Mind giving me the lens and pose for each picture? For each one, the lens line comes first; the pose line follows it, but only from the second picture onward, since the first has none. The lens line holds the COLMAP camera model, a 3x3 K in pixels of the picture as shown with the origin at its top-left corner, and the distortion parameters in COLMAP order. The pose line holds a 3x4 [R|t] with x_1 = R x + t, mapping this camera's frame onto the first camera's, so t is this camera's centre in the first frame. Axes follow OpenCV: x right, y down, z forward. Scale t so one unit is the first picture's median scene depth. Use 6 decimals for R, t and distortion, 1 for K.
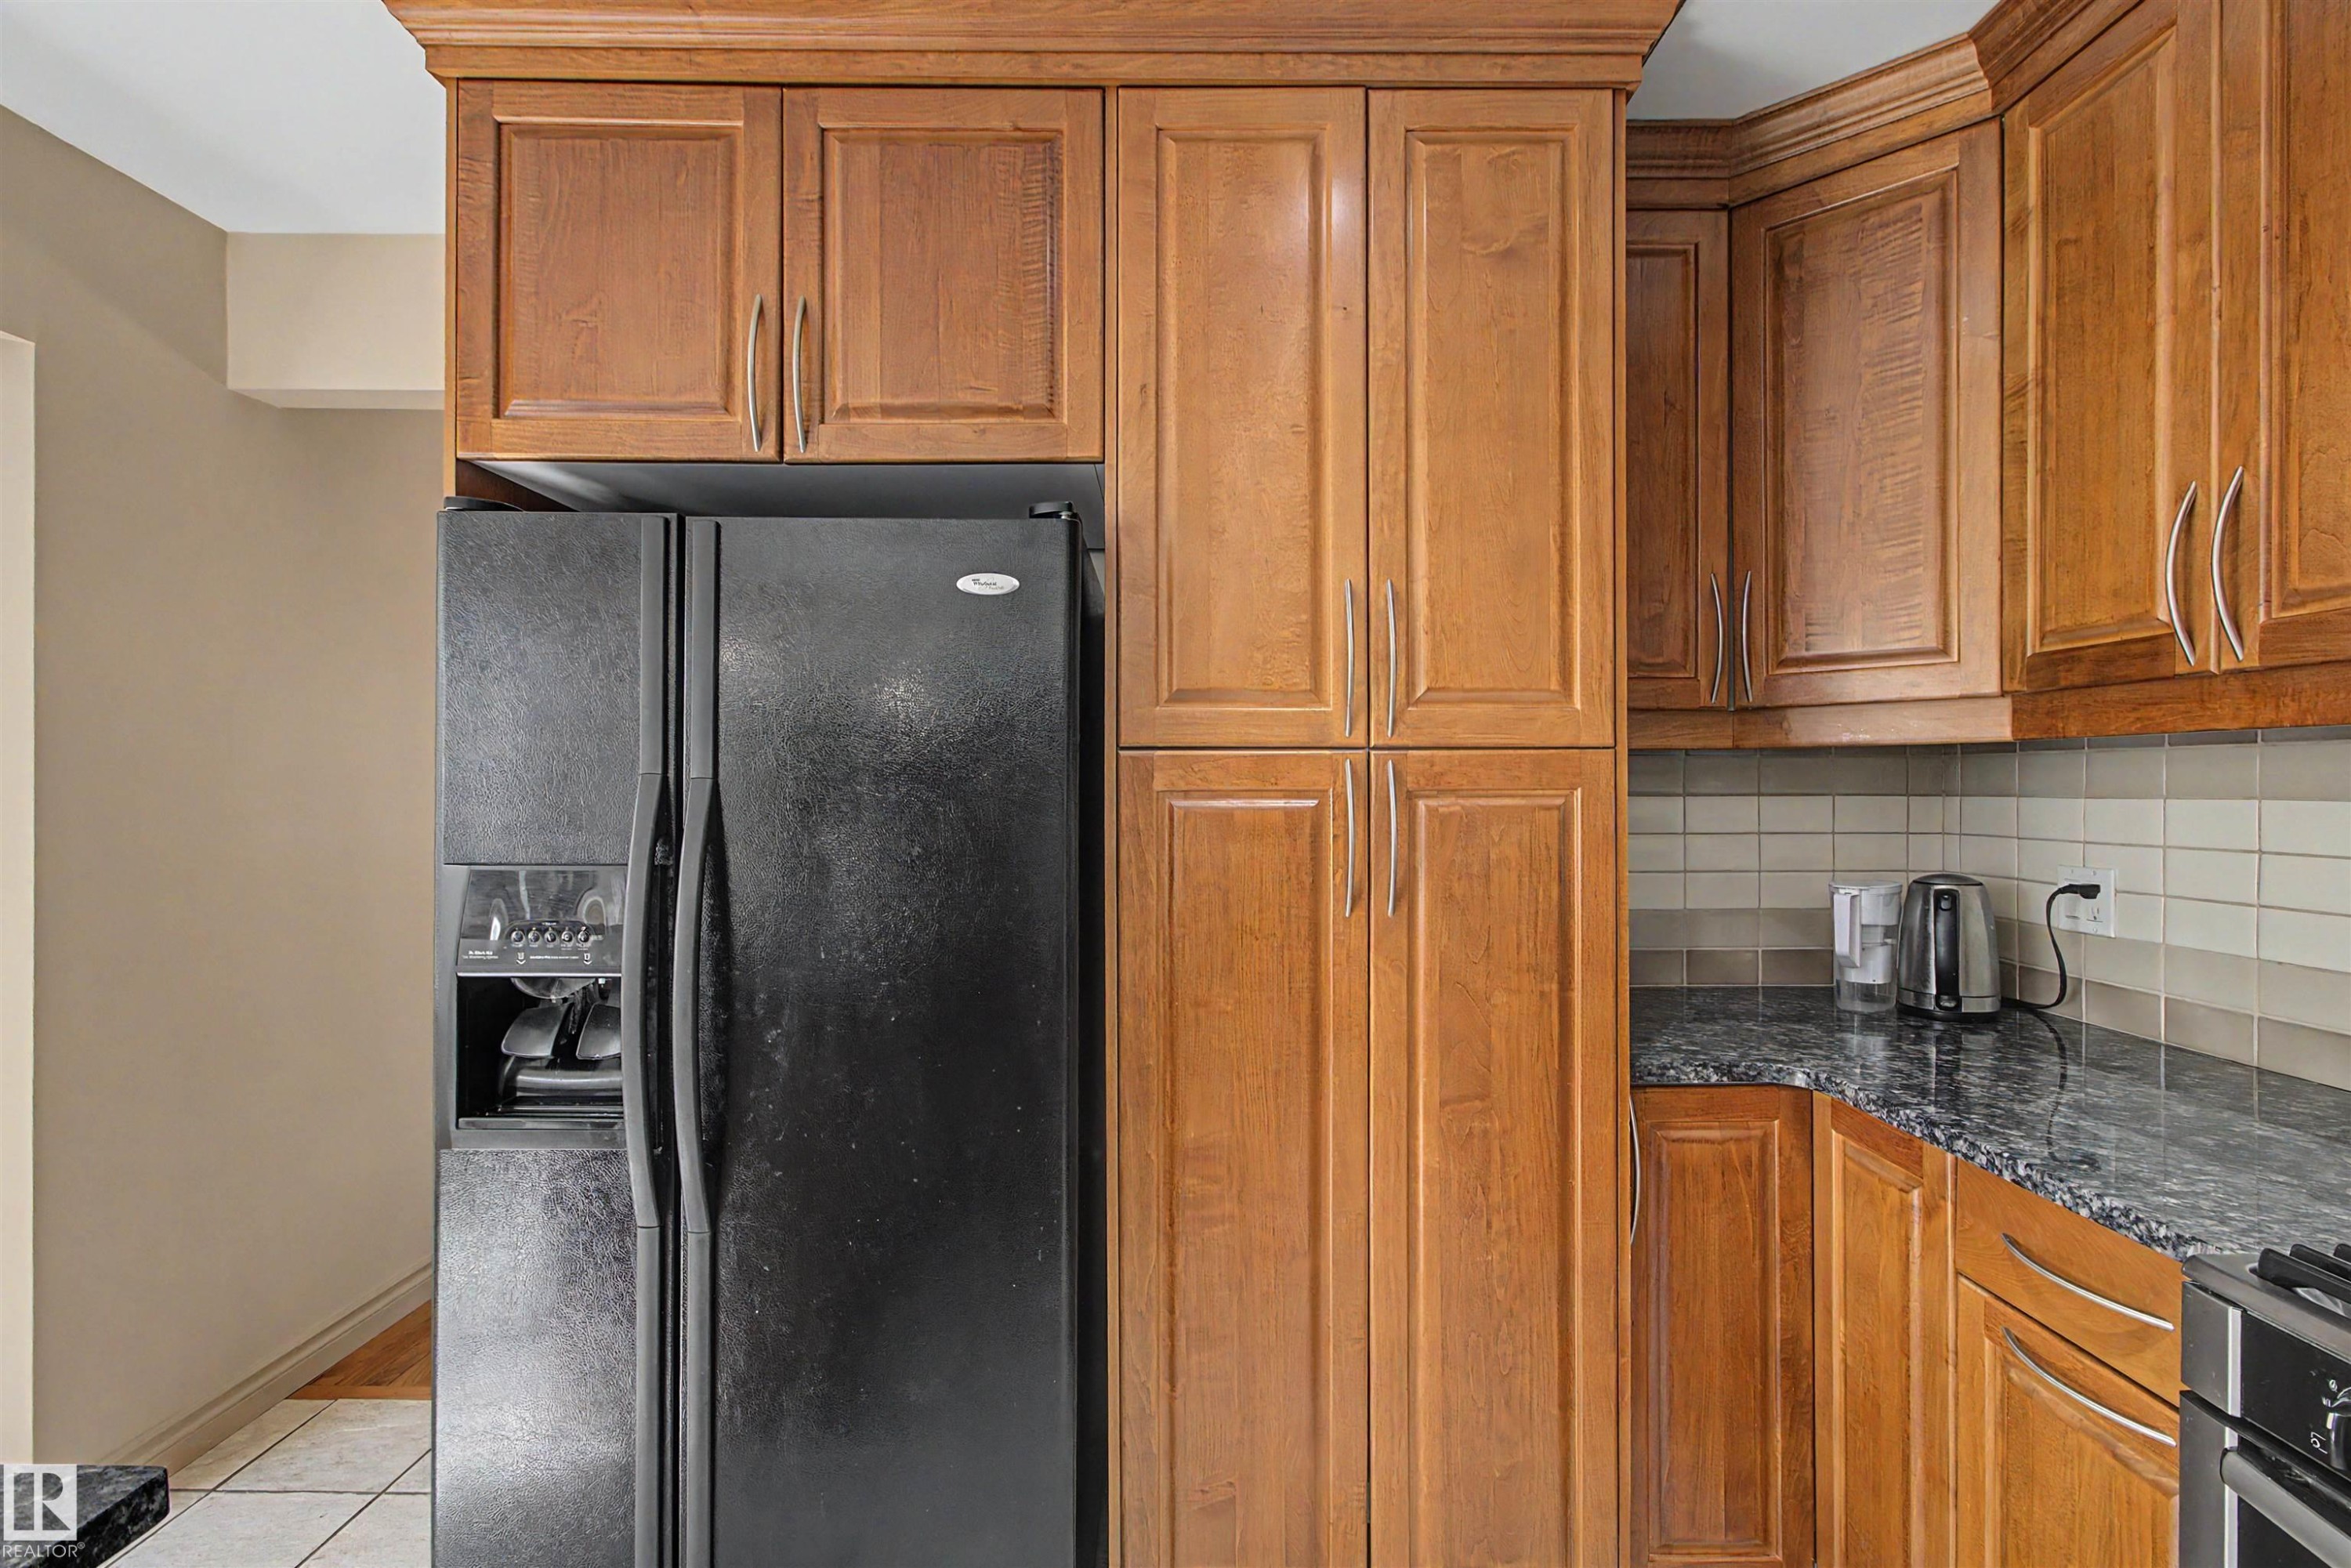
lens RADIAL K [[1112.2, 0, 1183.2], [0, 1112.2, 787.1], [0, 0, 1]] dist [0.003602, -0.000782]
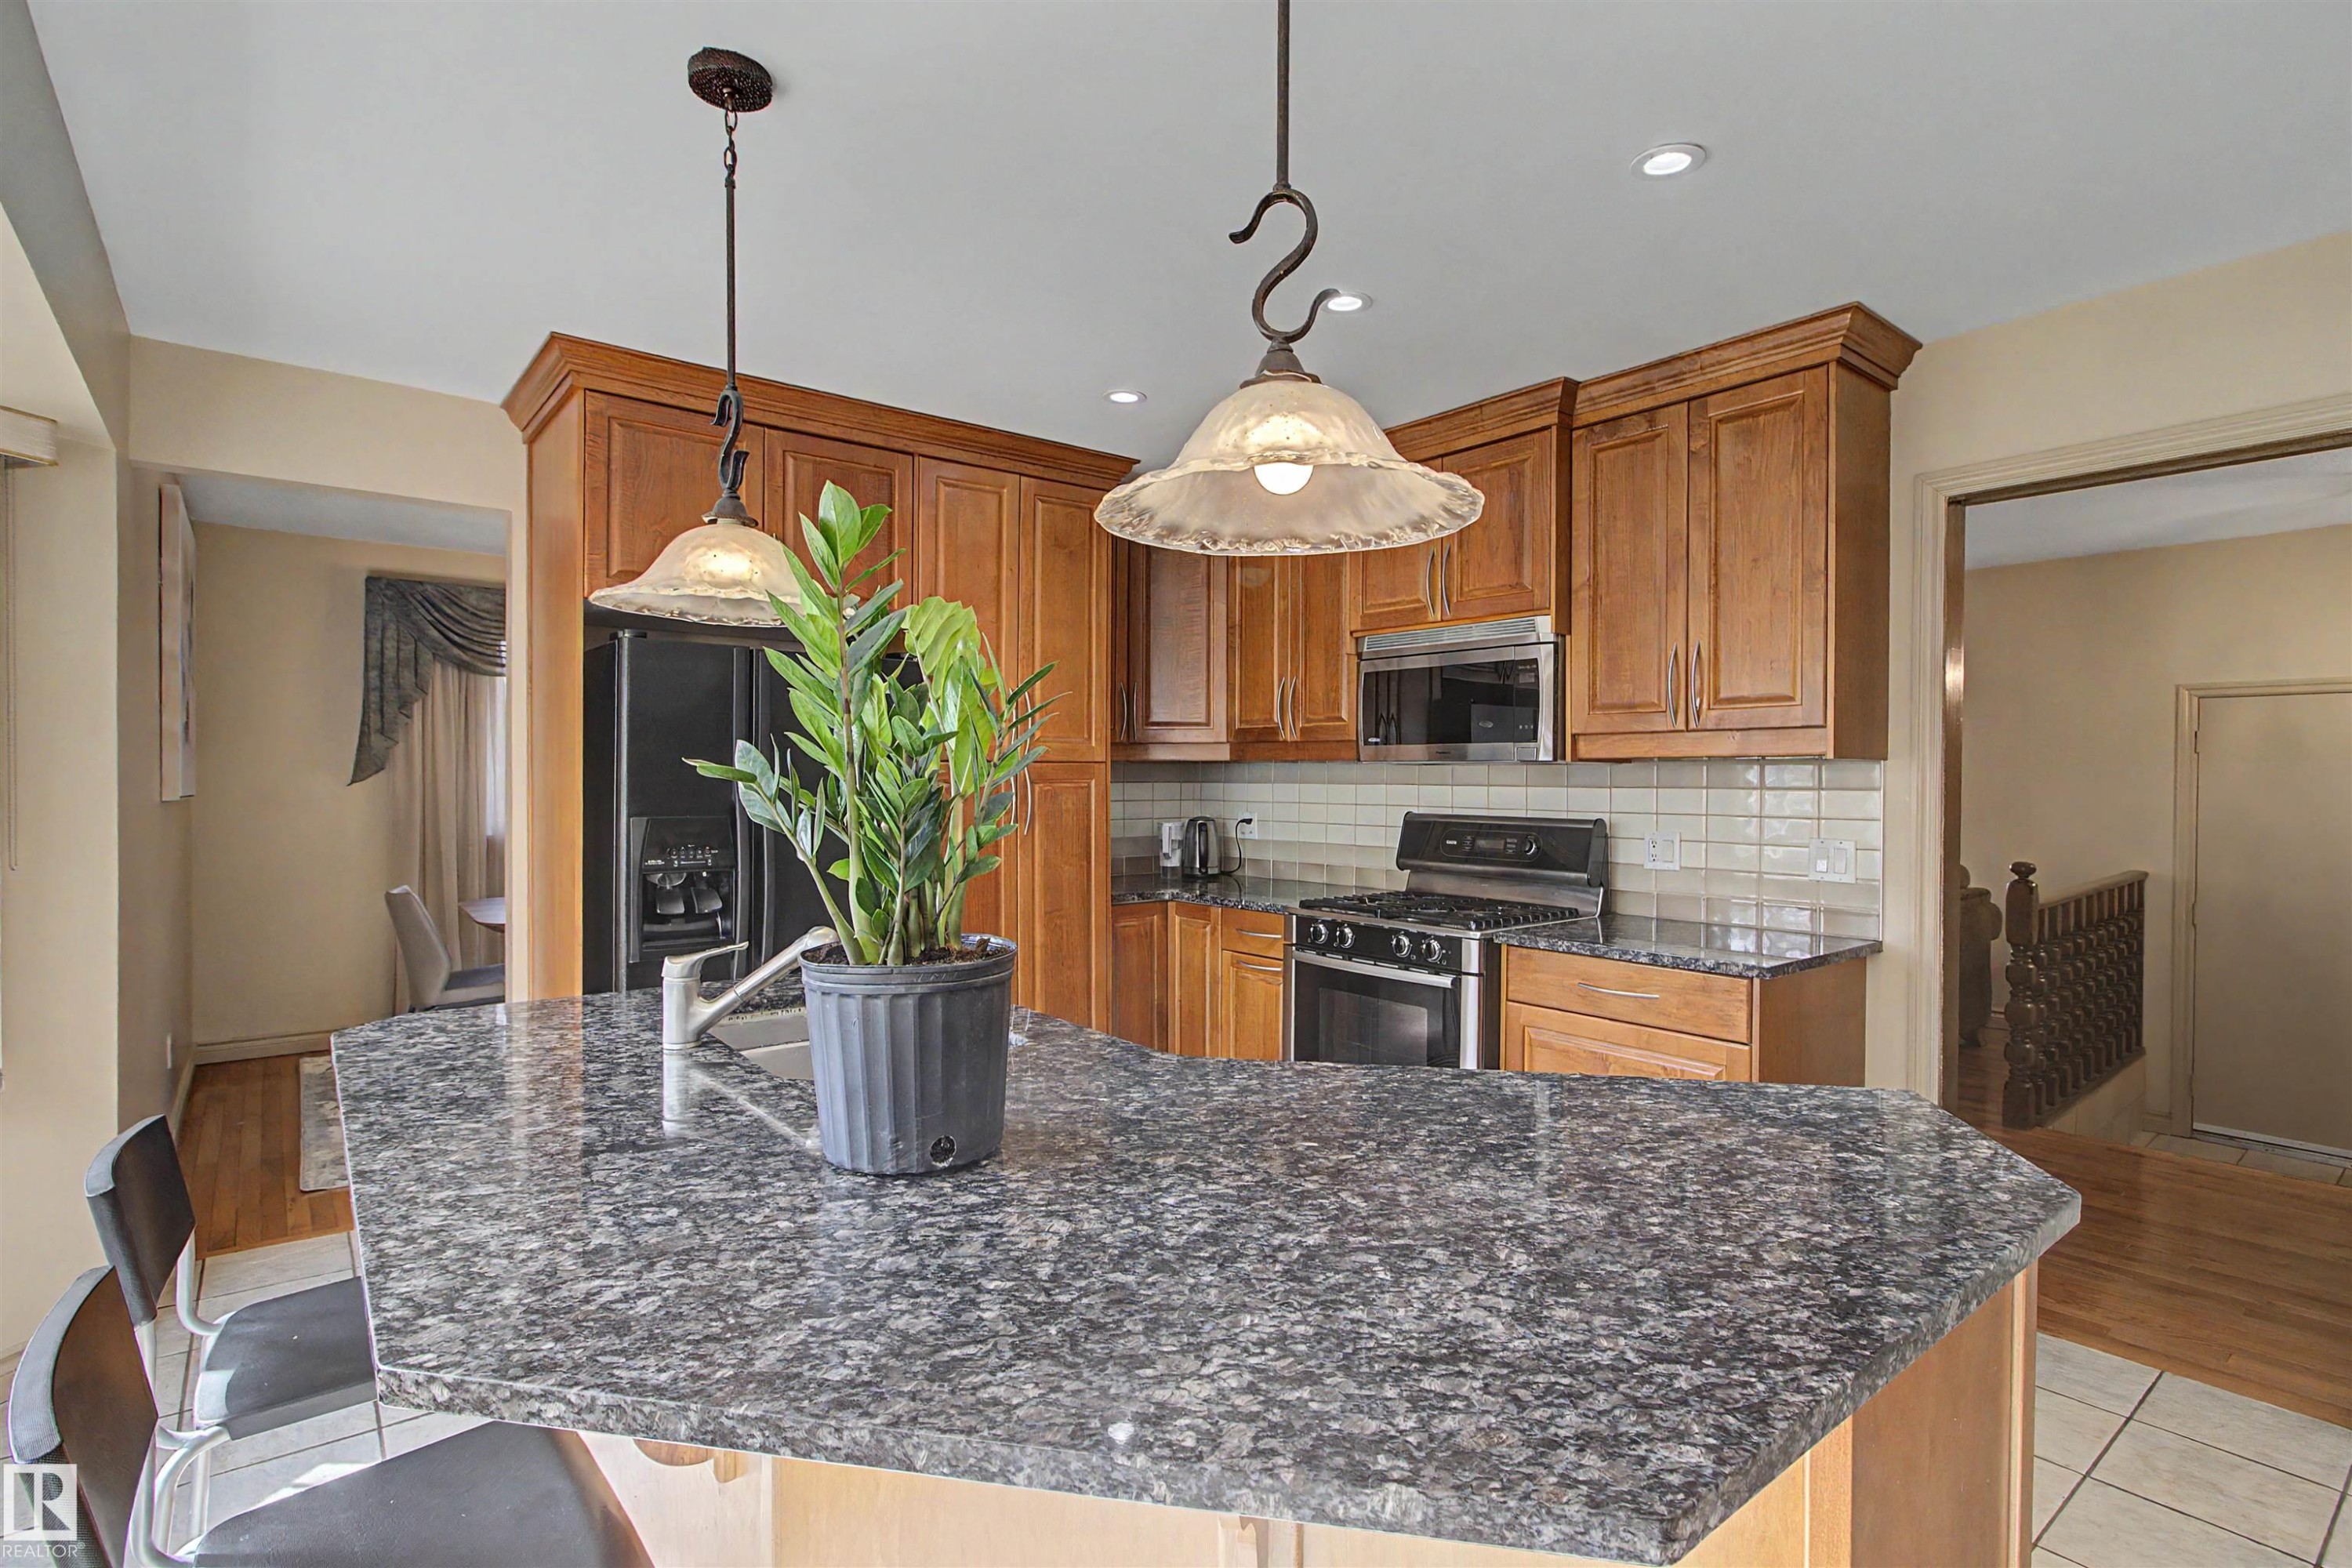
lens RADIAL K [[1112.7, 0, 1175.5], [0, 1112.7, 783.8], [0, 0, 1]] dist [0.003602, -0.000782]
pose [[0.790514, -0.002054, 0.612441, -0.893761], [-0.001307, 0.999986, 0.005041, -0.001064], [-0.612443, -0.004786, 0.790500, -0.918154]]
